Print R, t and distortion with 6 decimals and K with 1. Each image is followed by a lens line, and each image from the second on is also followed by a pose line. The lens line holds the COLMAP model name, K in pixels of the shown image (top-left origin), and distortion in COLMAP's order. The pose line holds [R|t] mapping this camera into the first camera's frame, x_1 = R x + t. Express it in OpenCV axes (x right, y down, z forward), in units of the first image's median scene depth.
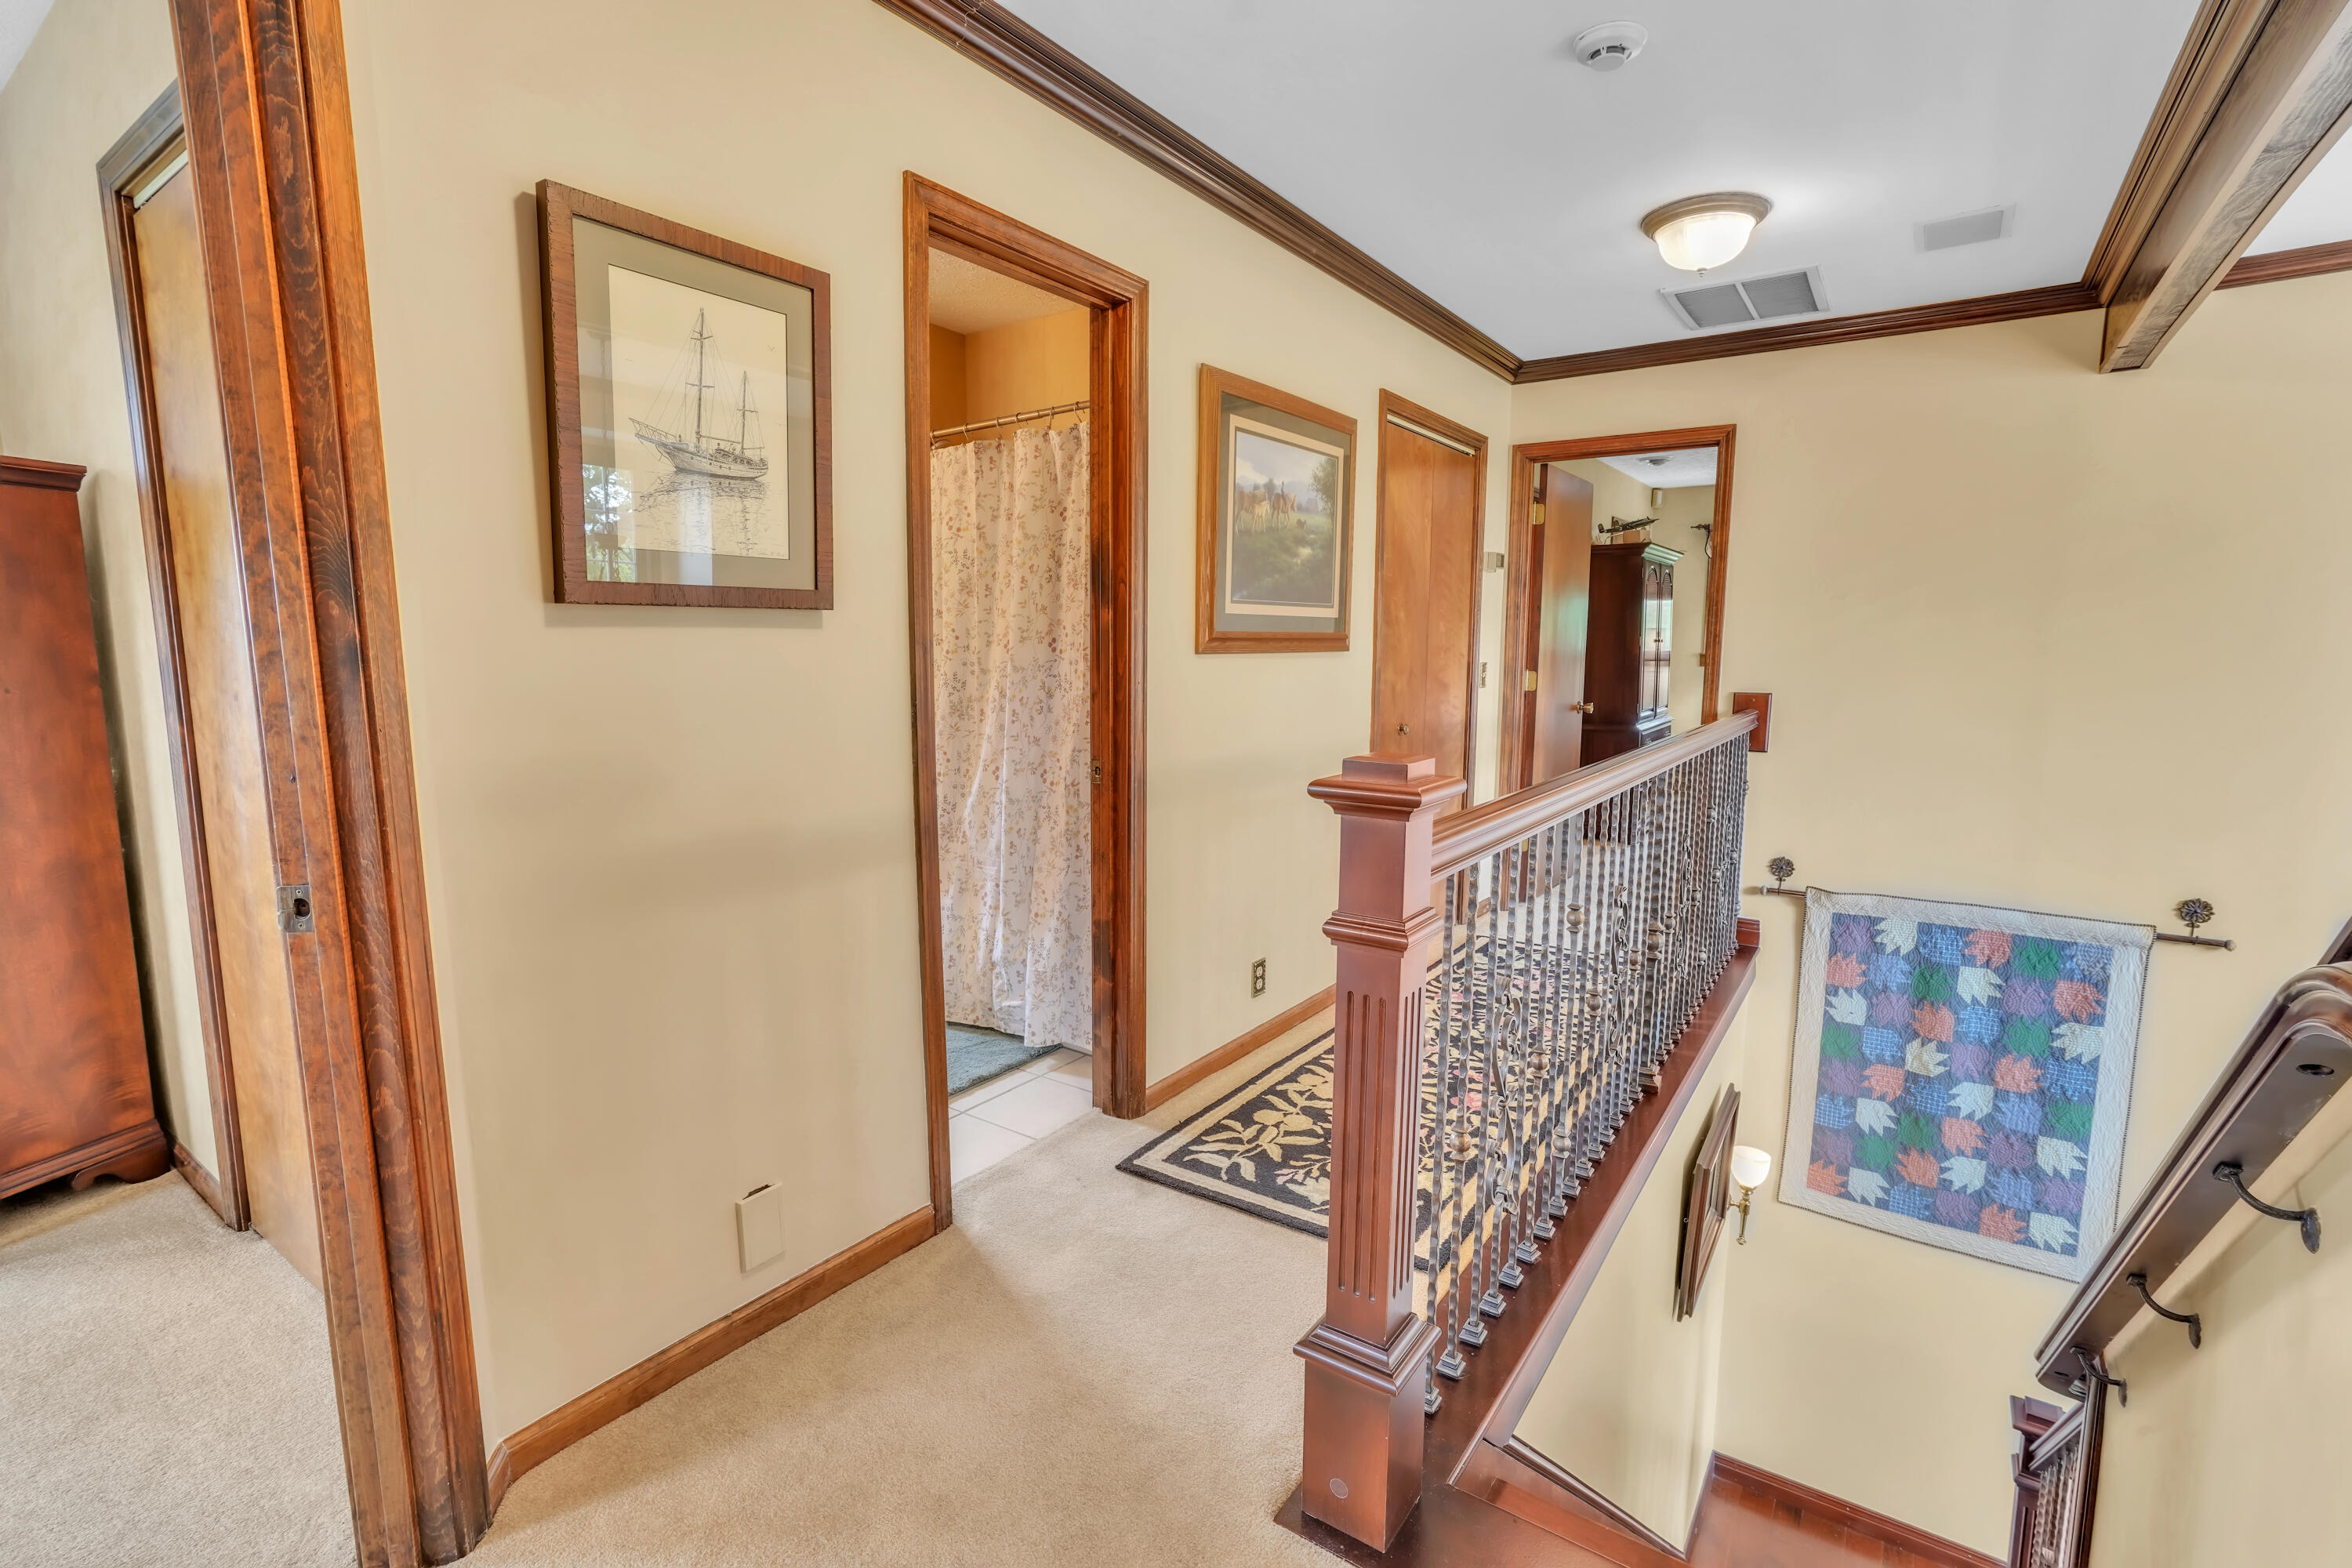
lens RADIAL K [[1085.2, 0, 1176.0], [0, 1085.2, 784.0], [0, 0, 1]] dist [-0.000740, -0.000043]
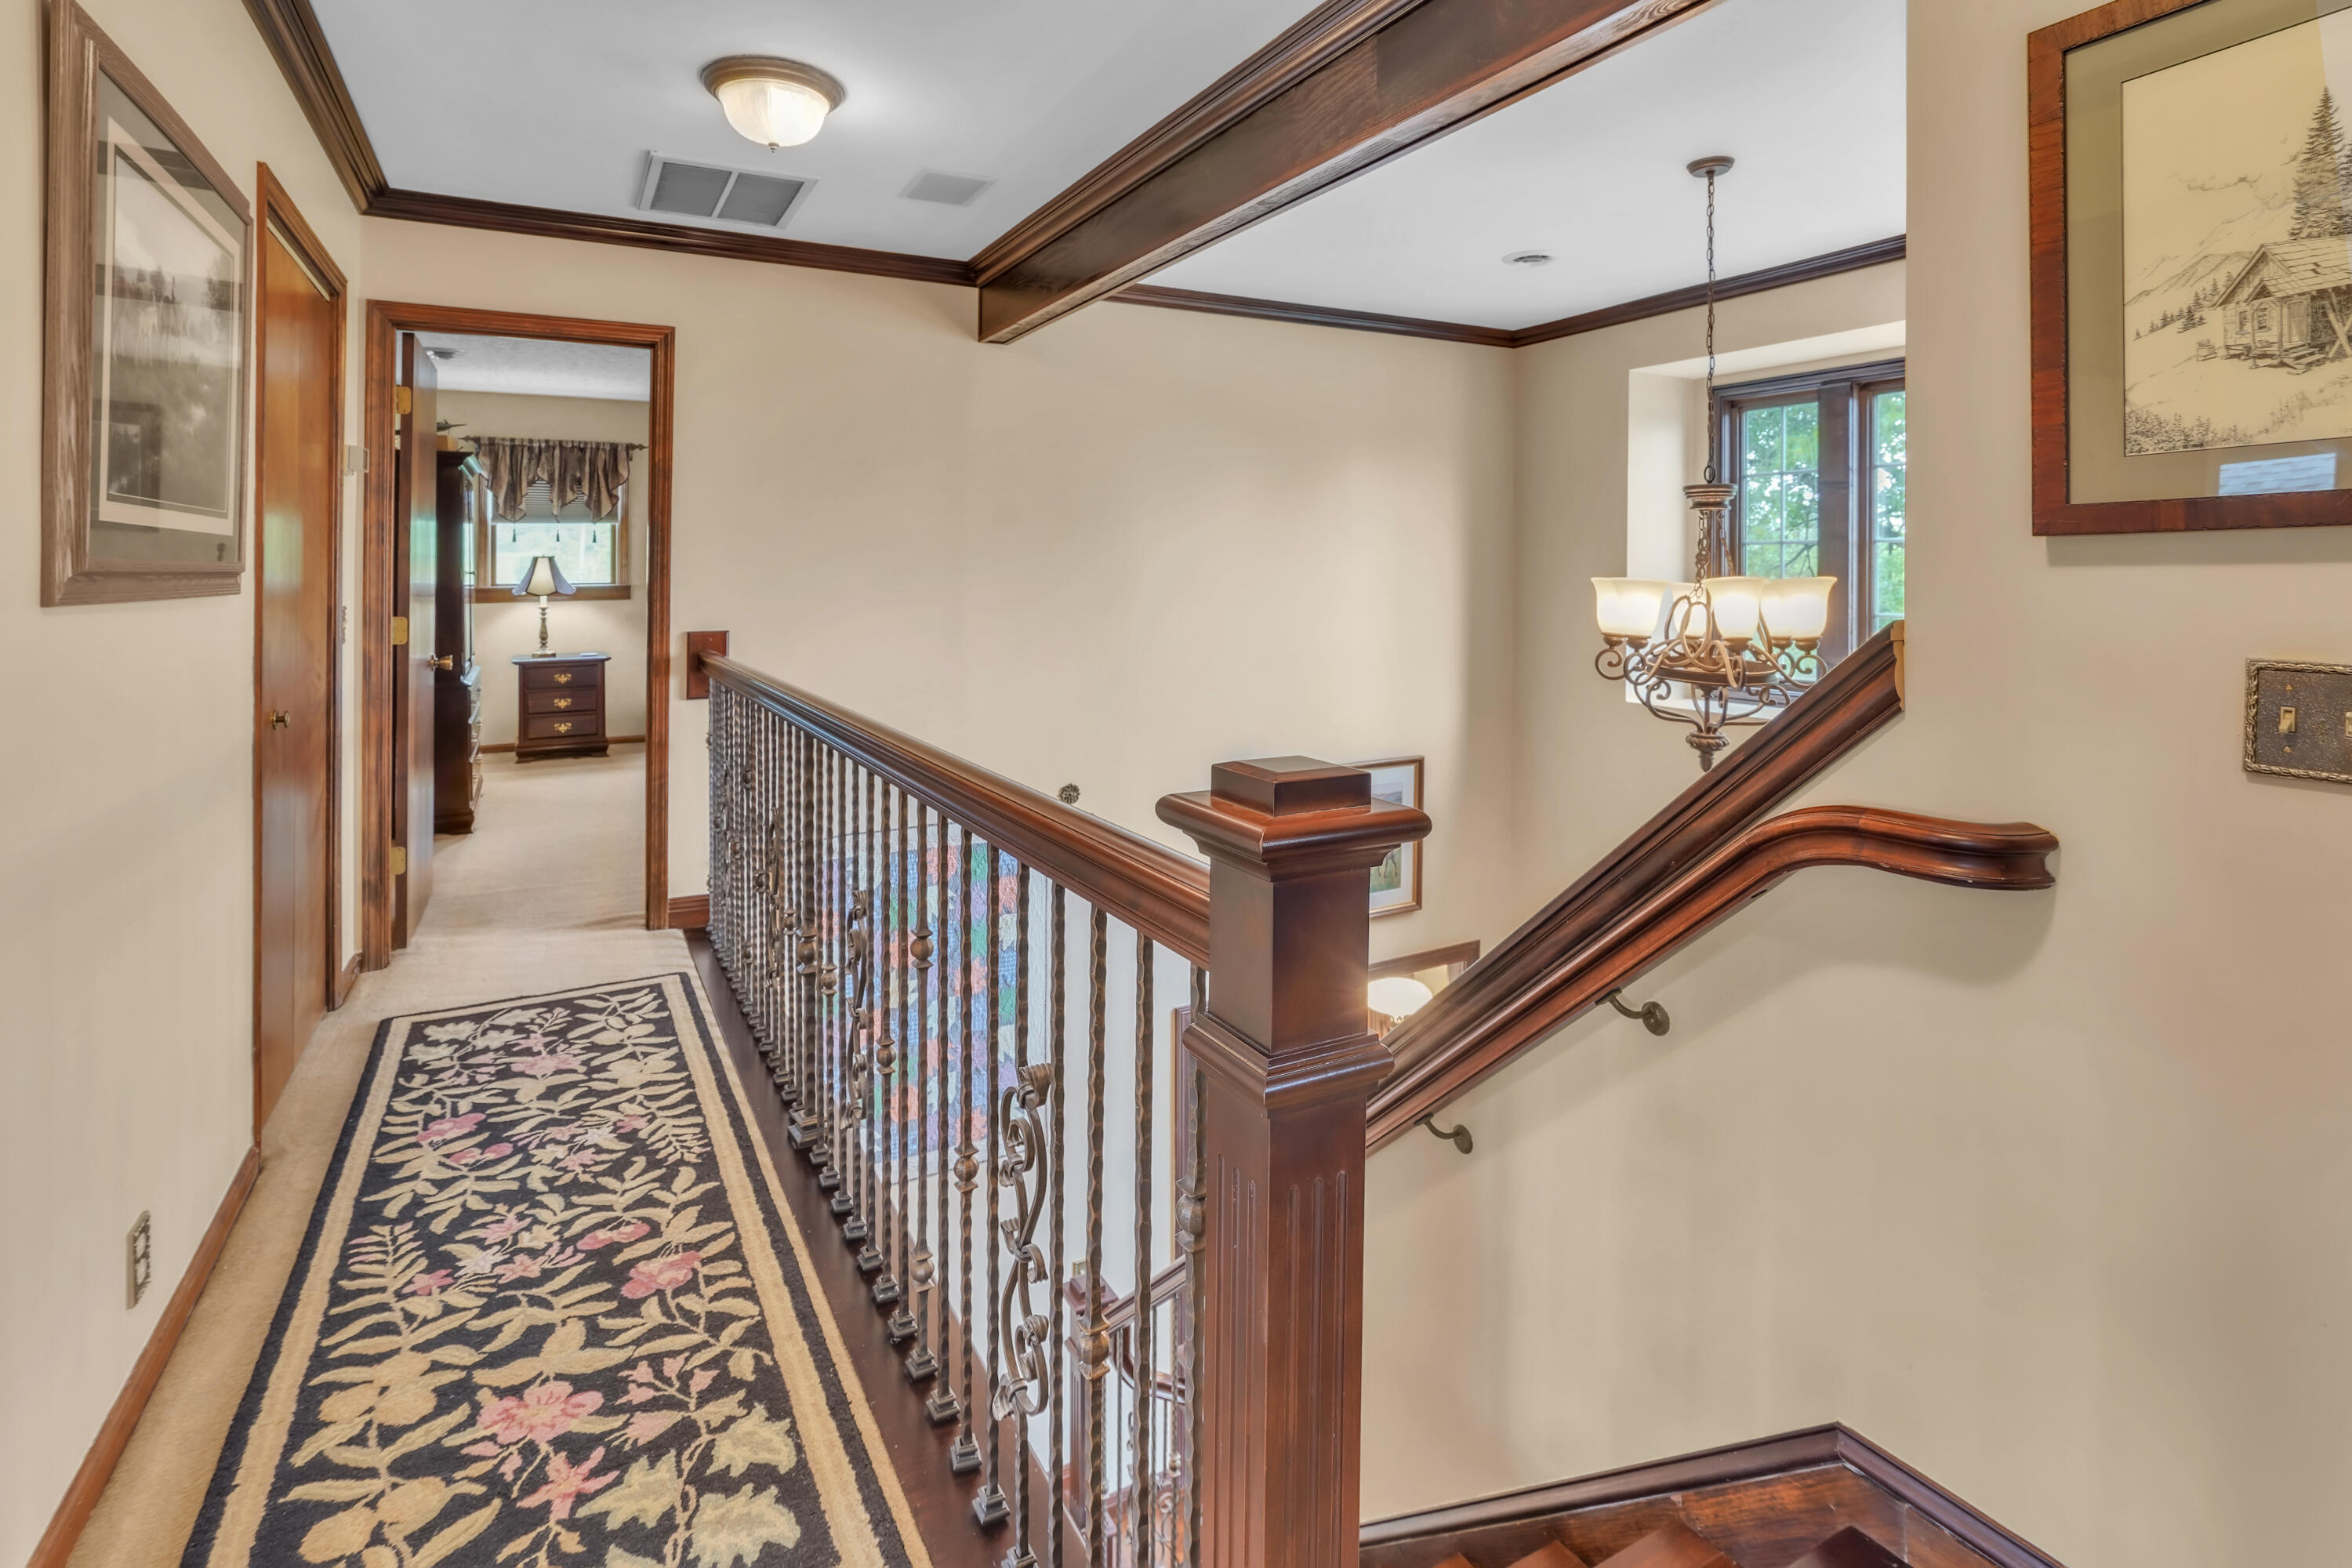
lens RADIAL K [[1163.0, 0, 1168.5], [0, 1163.0, 584.6], [0, 0, 1]] dist [0.001867, 0.001733]
pose [[0.461806, -0.012757, 0.886889, -0.172286], [0.120729, 0.991495, -0.048602, -0.041134], [-0.878726, 0.129518, 0.459418, 0.311020]]
